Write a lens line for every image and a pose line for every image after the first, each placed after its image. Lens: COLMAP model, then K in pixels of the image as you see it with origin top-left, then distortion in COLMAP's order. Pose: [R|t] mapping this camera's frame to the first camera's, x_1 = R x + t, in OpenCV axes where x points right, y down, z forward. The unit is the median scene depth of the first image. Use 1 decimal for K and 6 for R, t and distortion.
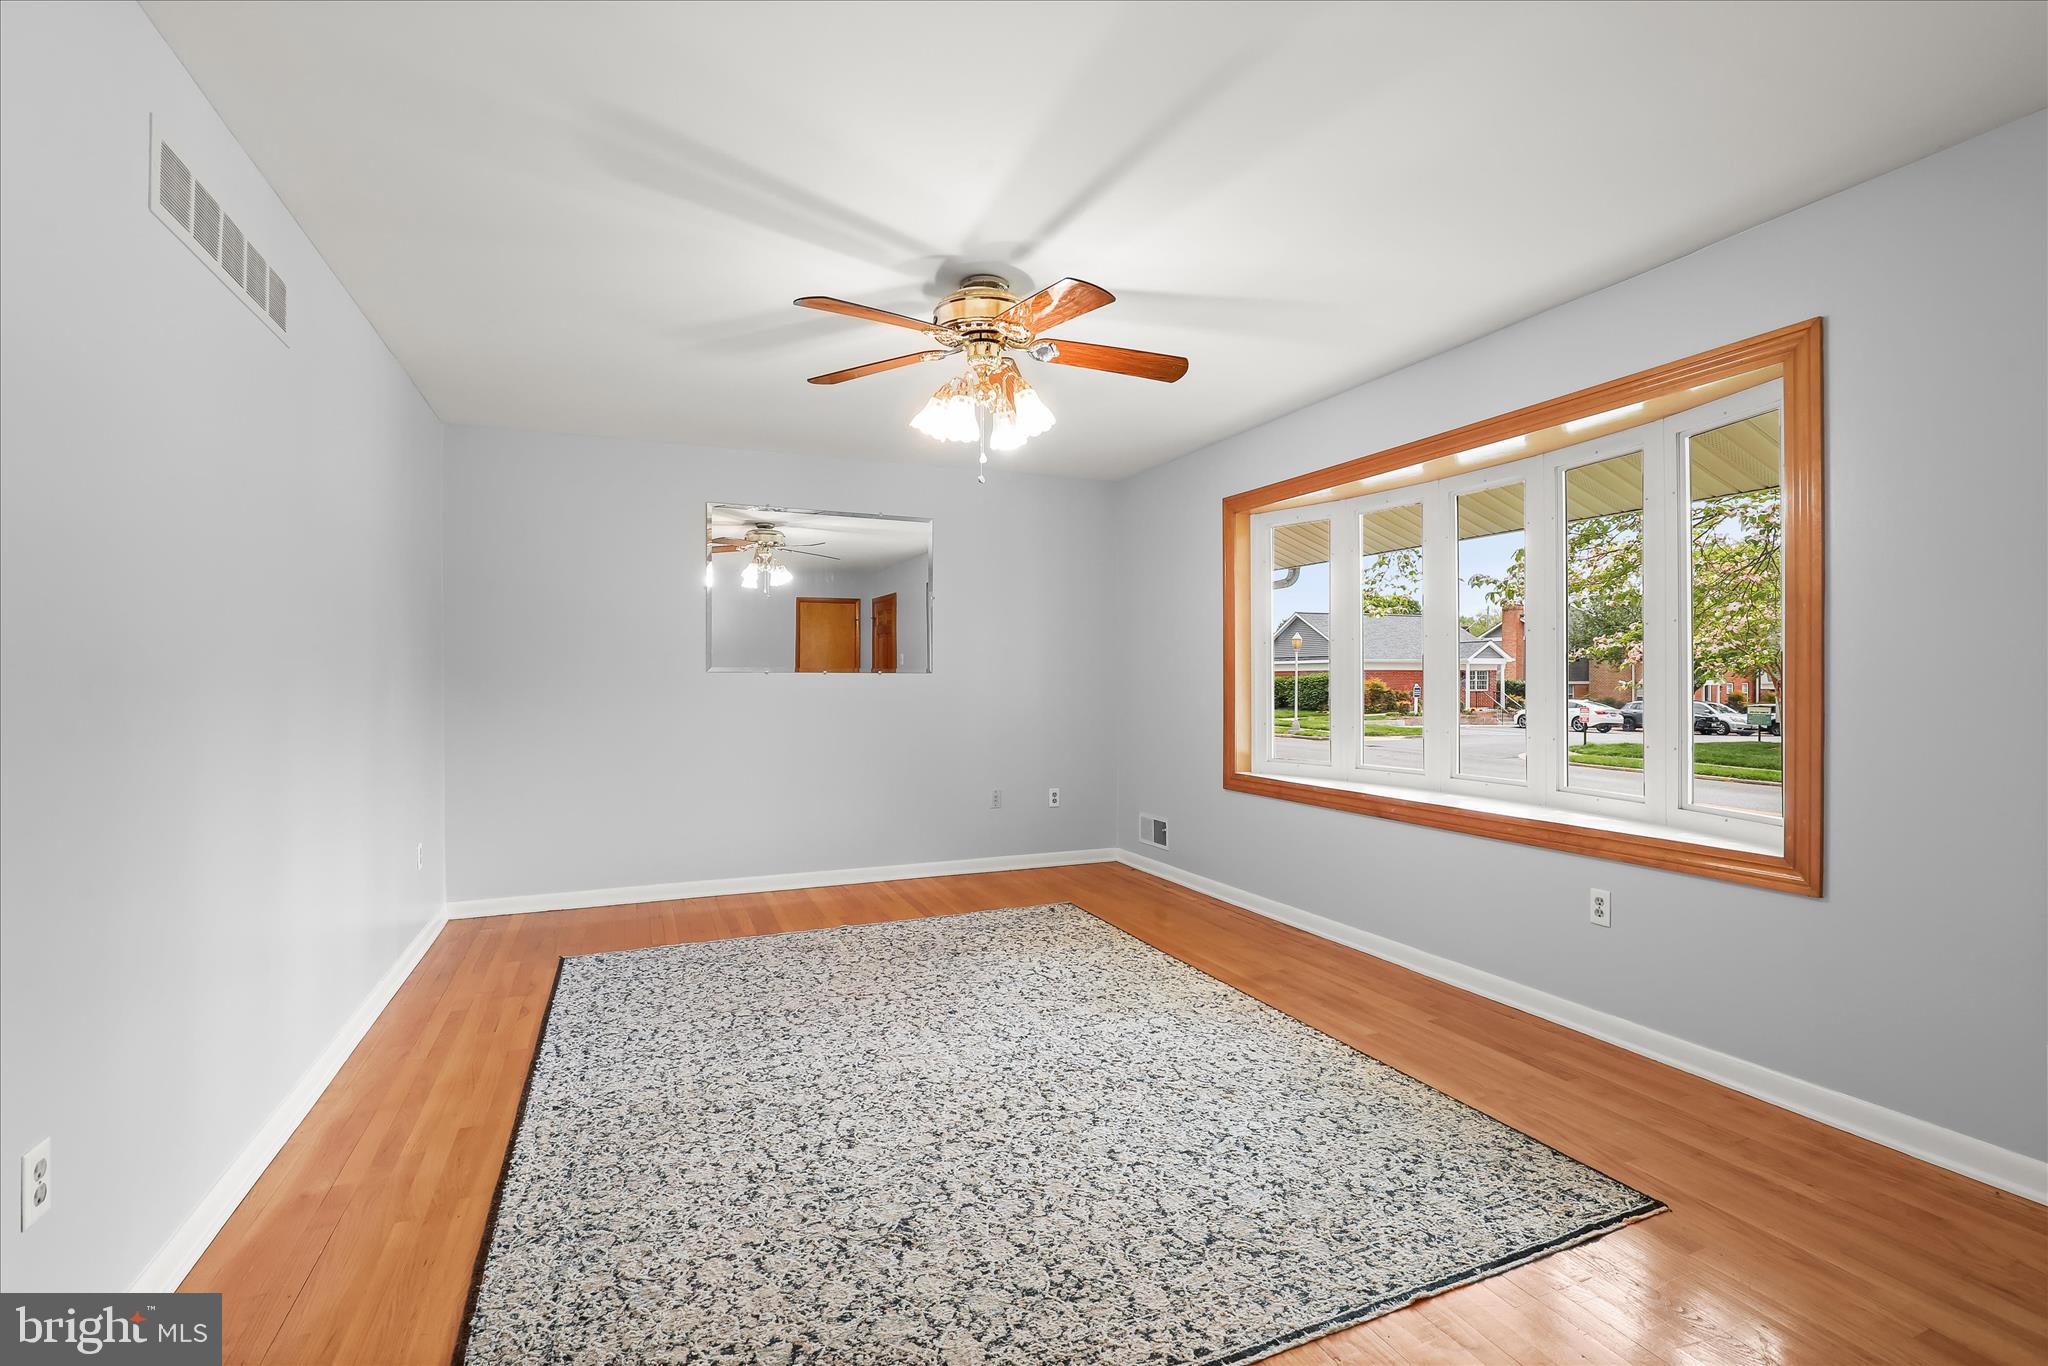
lens RADIAL K [[949.4, 0, 1025.2], [0, 949.4, 679.5], [0, 0, 1]] dist [-0.019803, 0.005261]
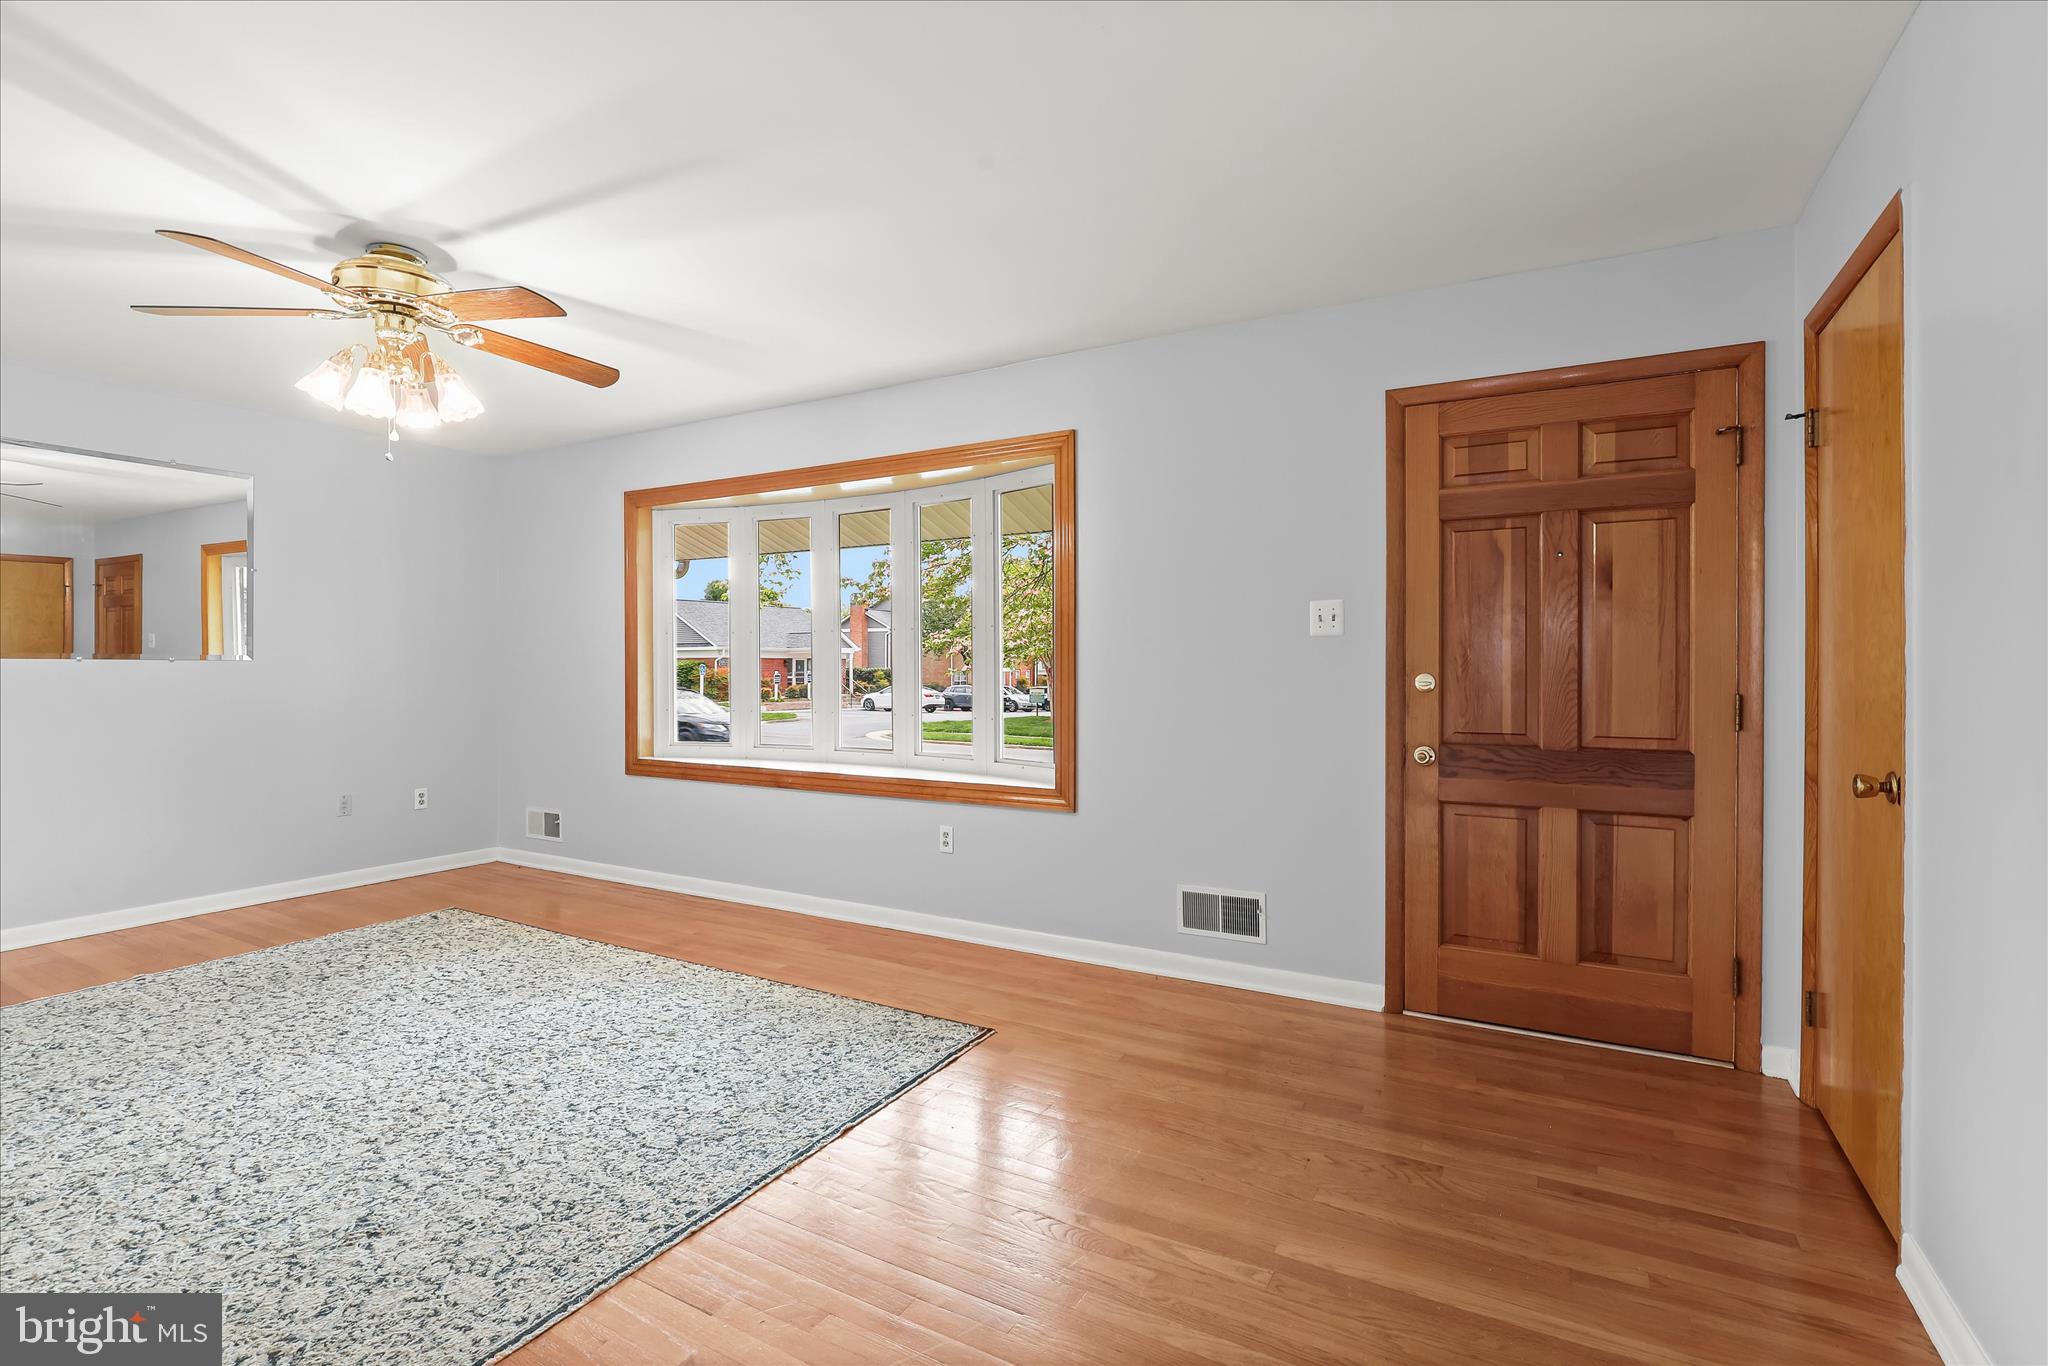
lens RADIAL K [[949.4, 0, 1039.4], [0, 949.4, 671.7], [0, 0, 1]] dist [-0.019803, 0.005261]
pose [[0.786103, -0.002094, 0.618093, -0.120832], [-0.001030, 0.999988, 0.004698, -0.003296], [-0.618095, -0.004330, 0.786091, -0.142369]]
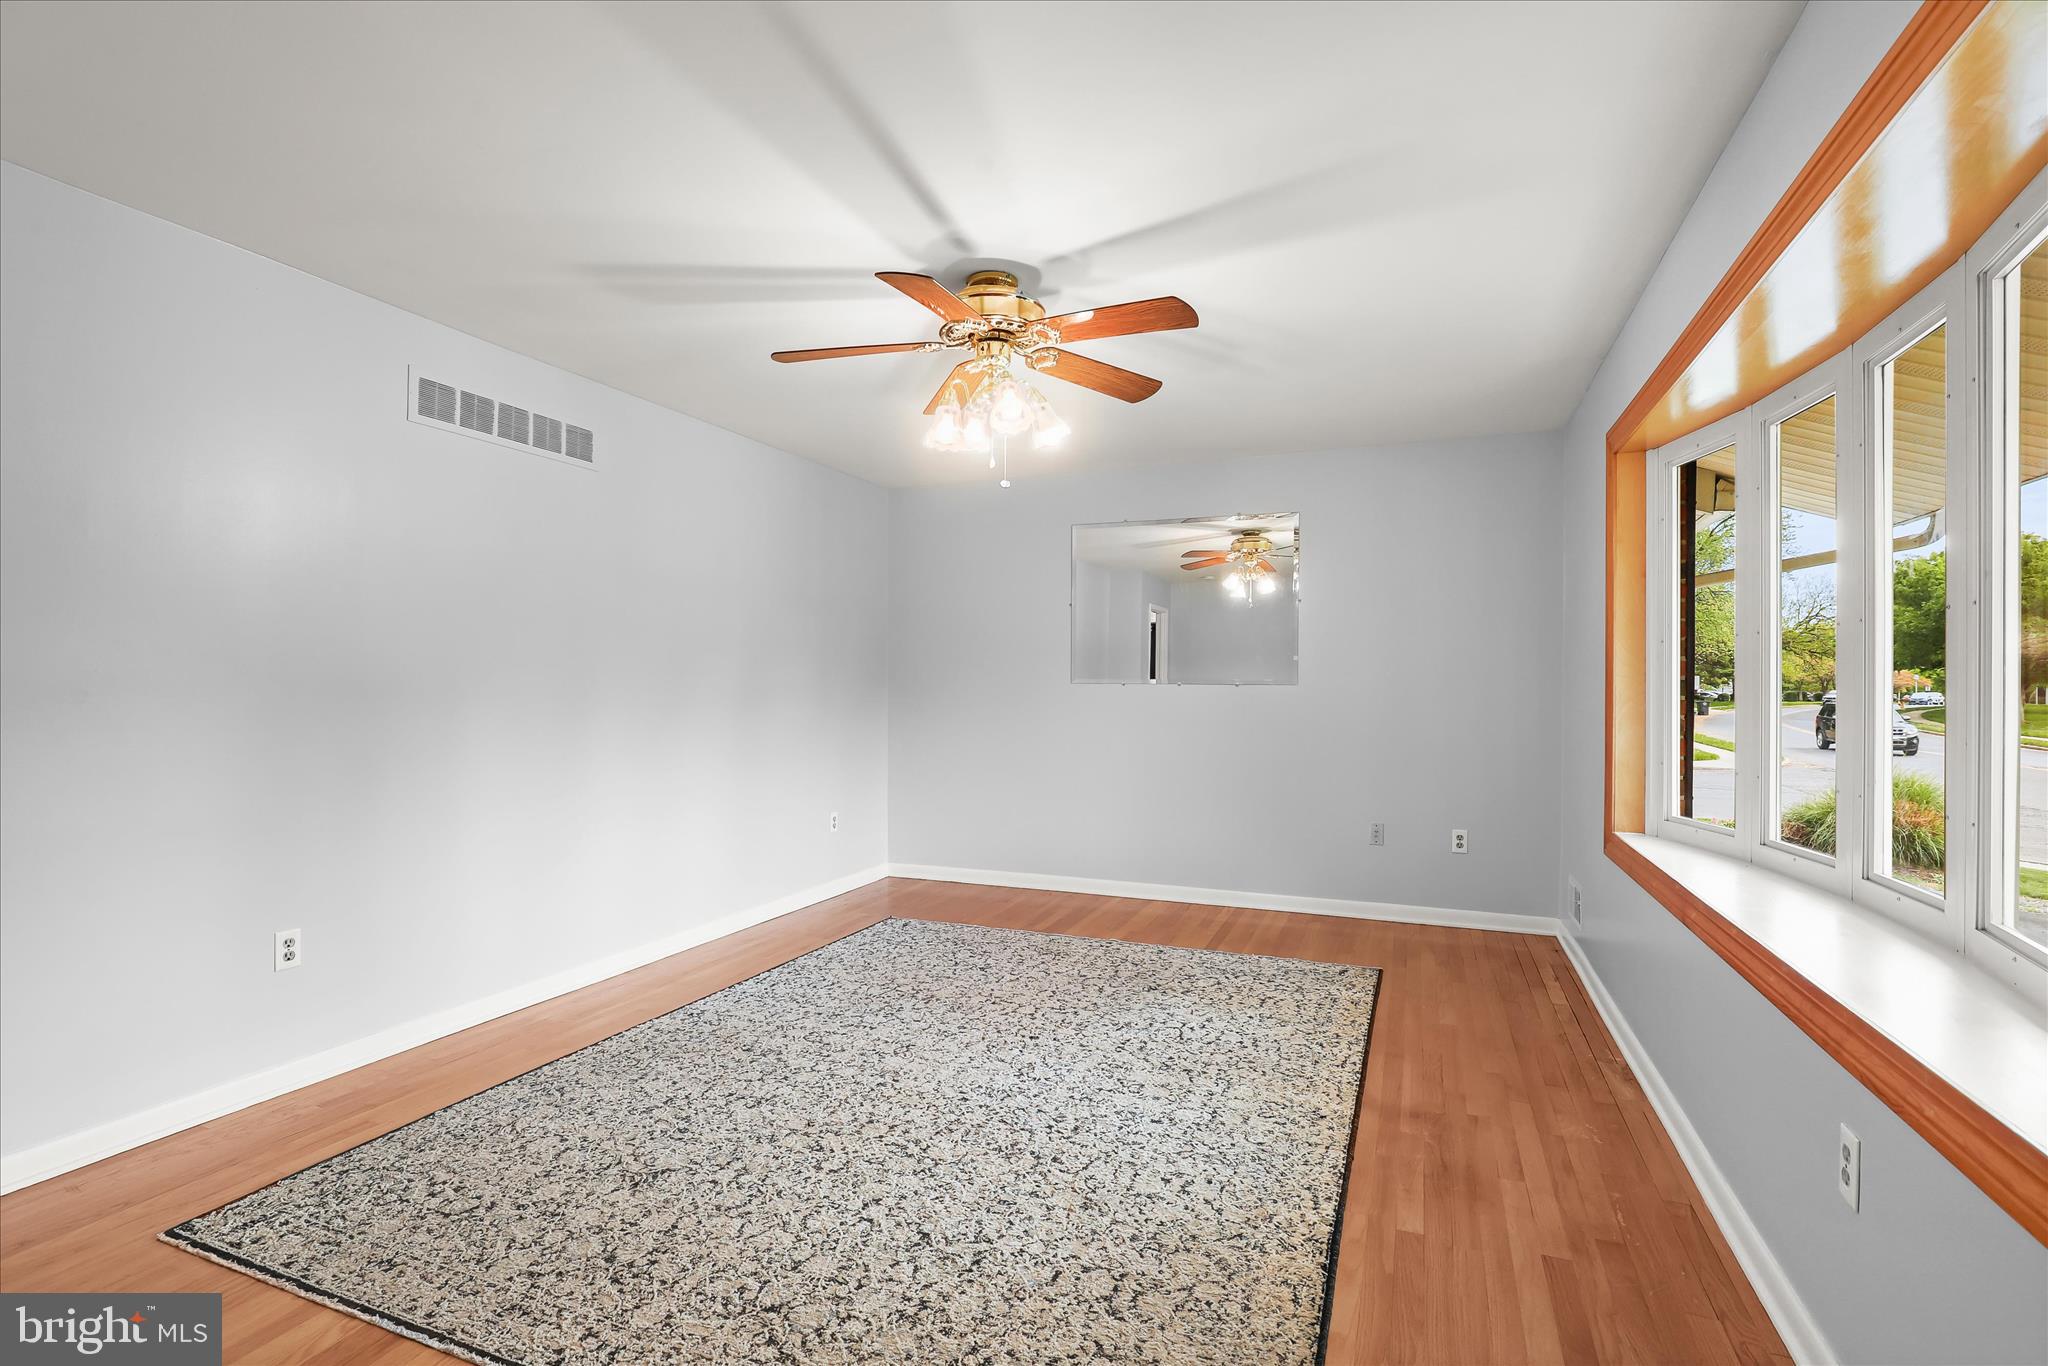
lens RADIAL K [[949.4, 0, 1020.7], [0, 949.4, 694.5], [0, 0, 1]] dist [-0.019803, 0.005261]
pose [[0.697982, 0.011789, -0.716018, 0.673632], [-0.006311, 0.999927, 0.010311, -0.009754], [0.716087, -0.002678, 0.698006, 0.354816]]
